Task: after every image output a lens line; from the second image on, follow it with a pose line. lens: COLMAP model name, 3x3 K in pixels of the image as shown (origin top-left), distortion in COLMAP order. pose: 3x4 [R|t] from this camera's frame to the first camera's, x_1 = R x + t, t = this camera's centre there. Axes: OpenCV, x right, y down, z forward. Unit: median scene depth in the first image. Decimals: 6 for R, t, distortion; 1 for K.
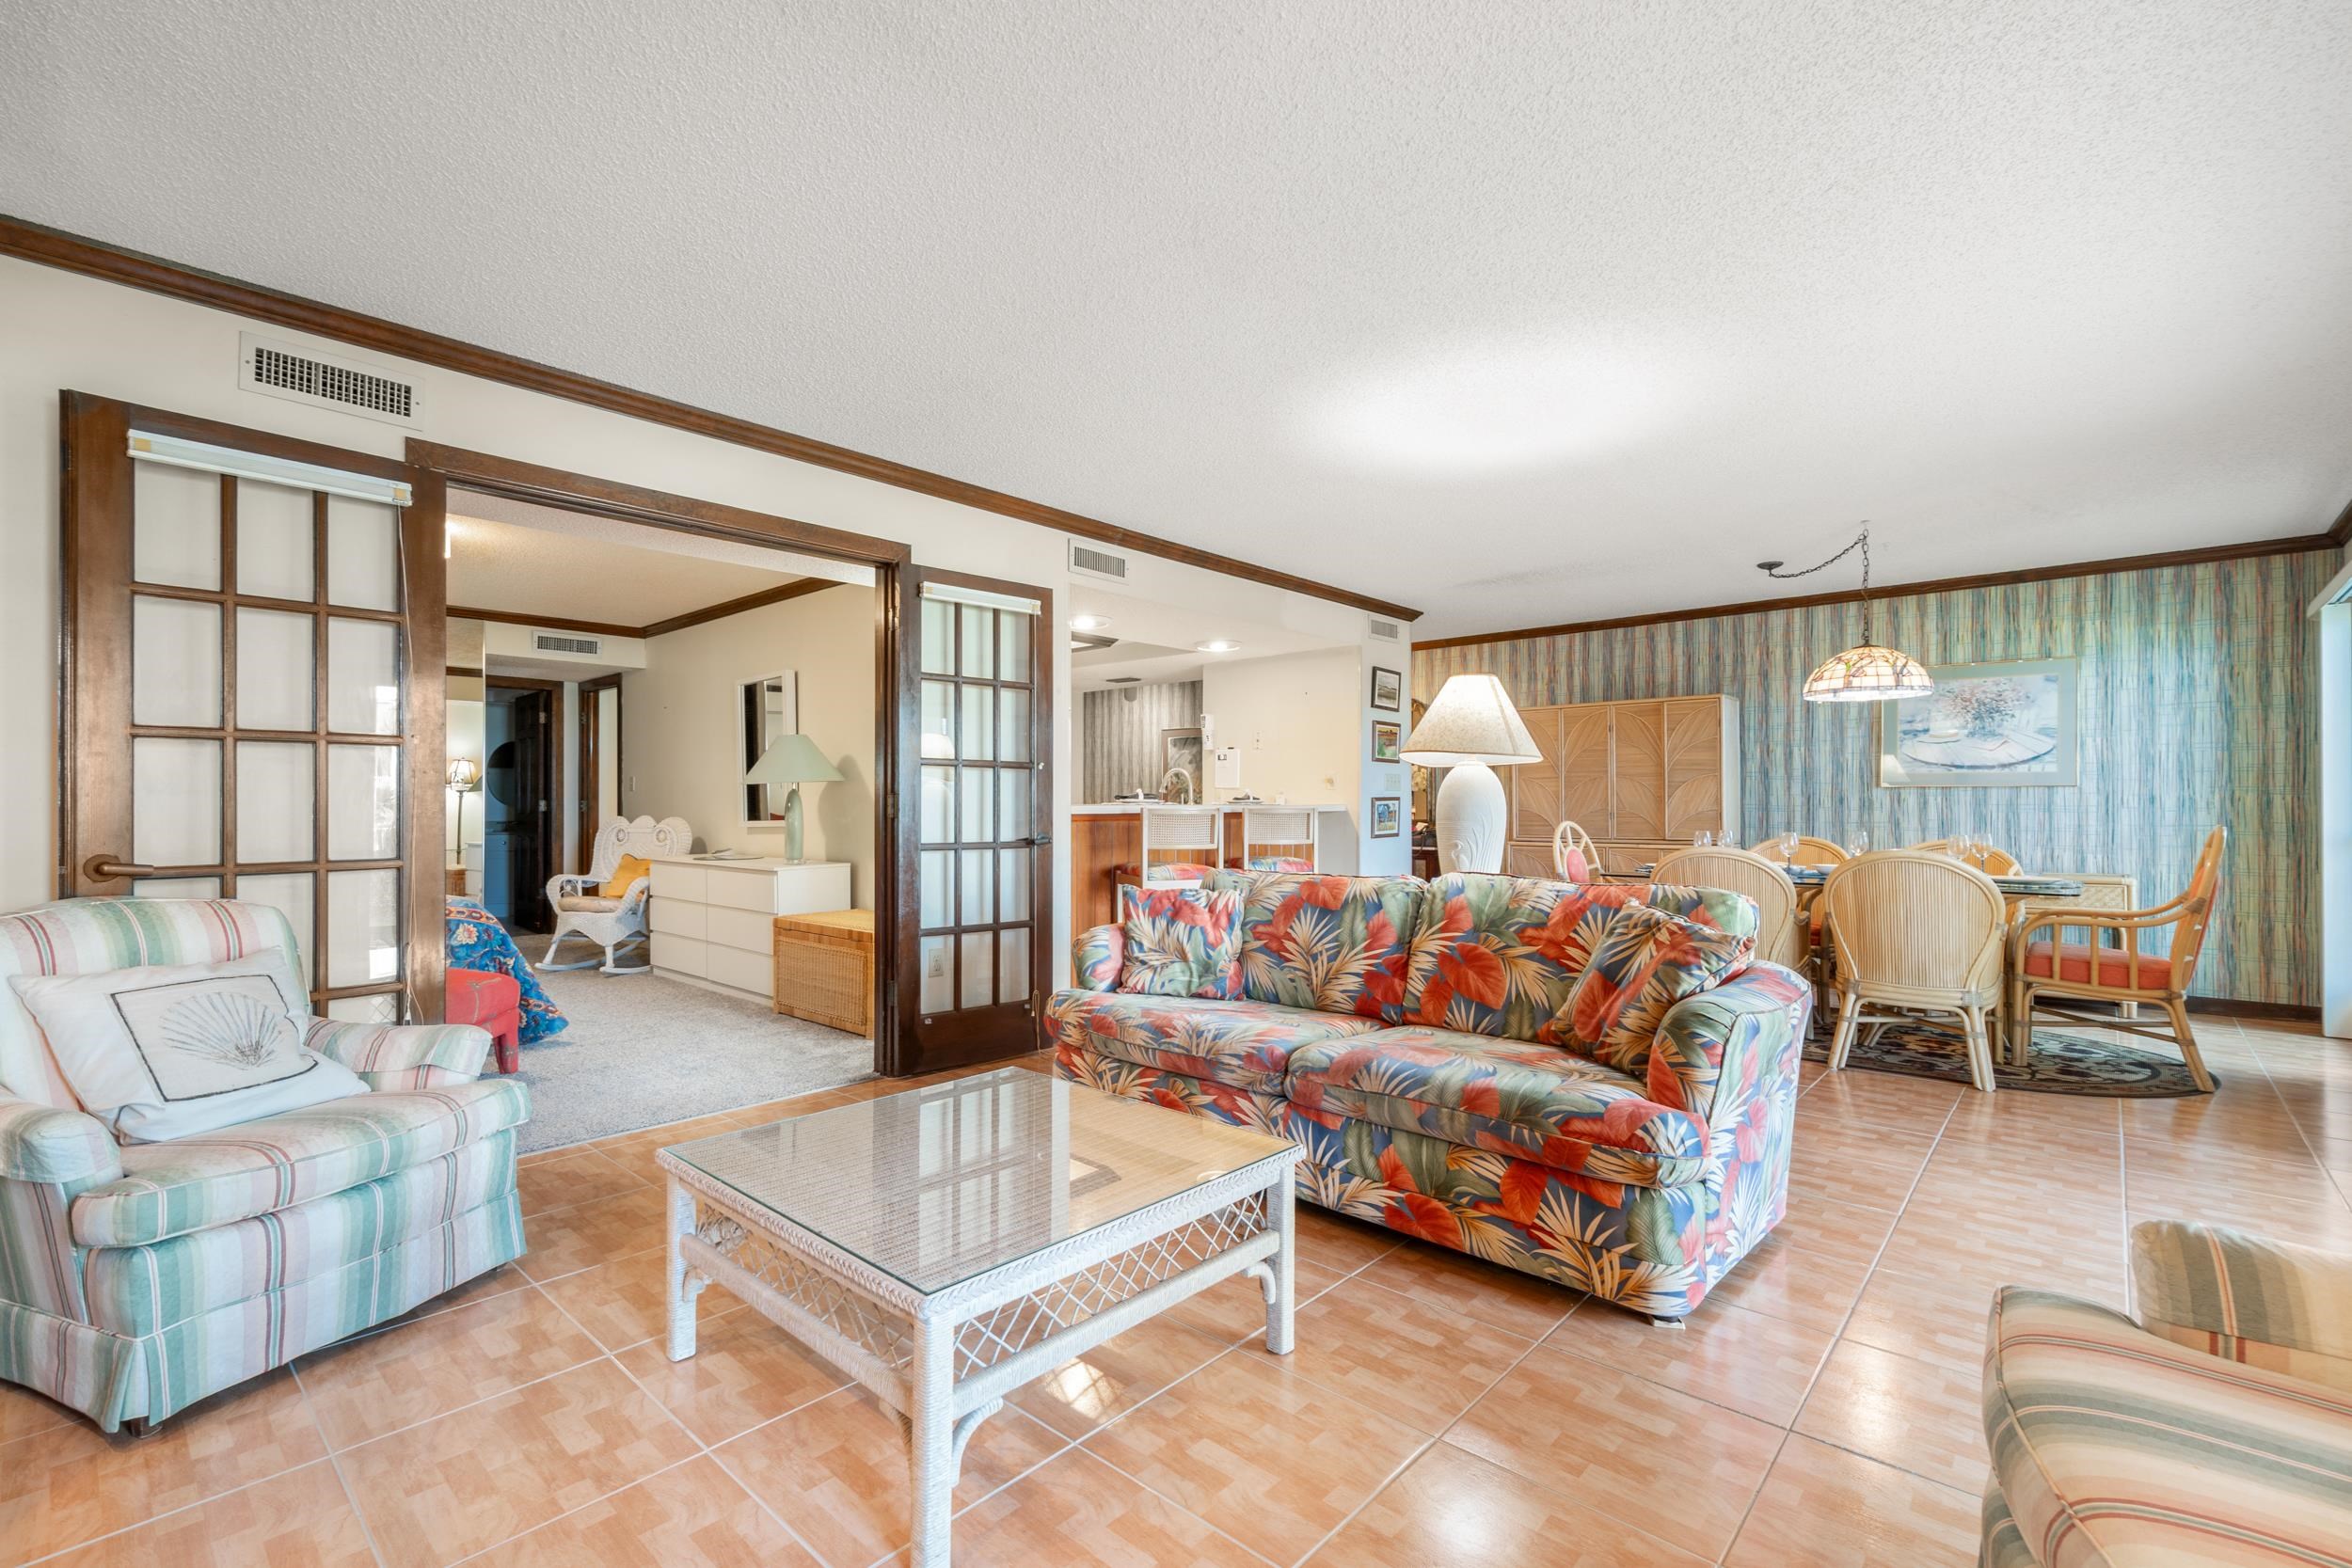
lens RADIAL K [[989.6, 0, 1208.2], [0, 989.6, 793.9], [0, 0, 1]] dist [-0.032485, 0.009412]
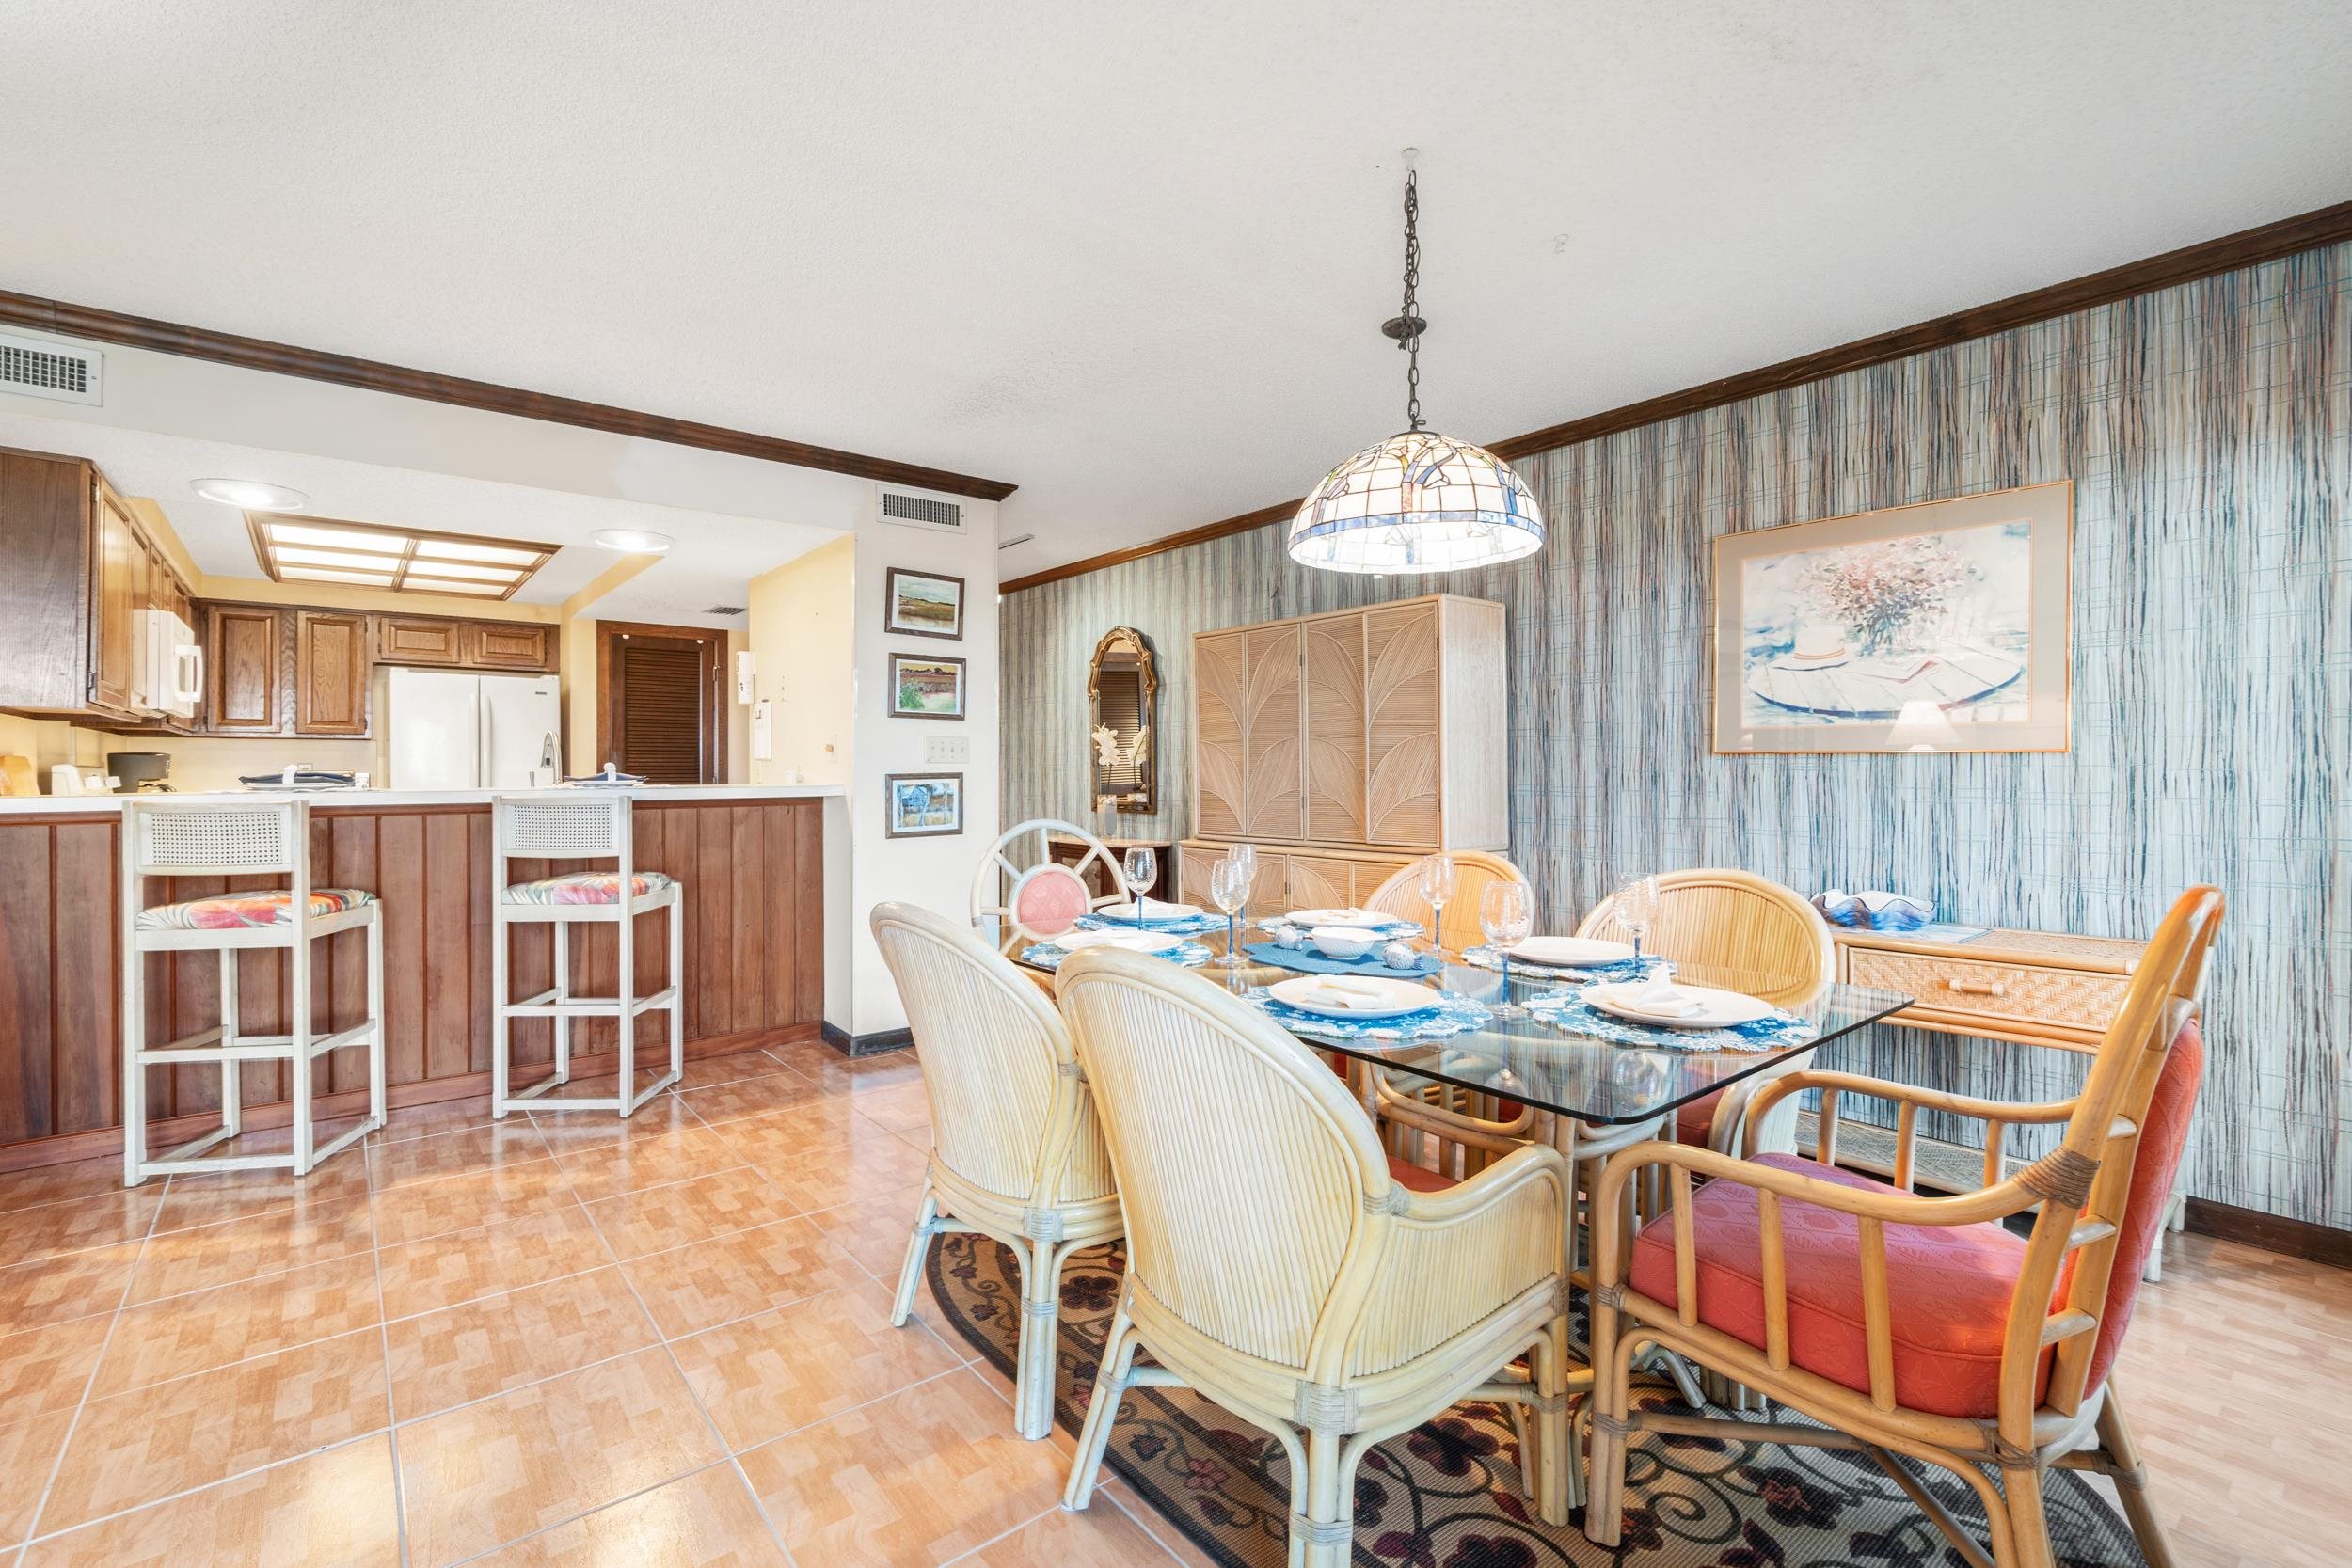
lens RADIAL K [[1050.8, 0, 1177.9], [0, 1050.8, 762.8], [0, 0, 1]] dist [-0.001103, 0.000269]
pose [[0.991740, -0.004470, -0.128184, 0.493669], [0.004960, 0.999982, 0.003499, -0.005937], [0.128166, -0.004106, 0.991744, 0.403462]]
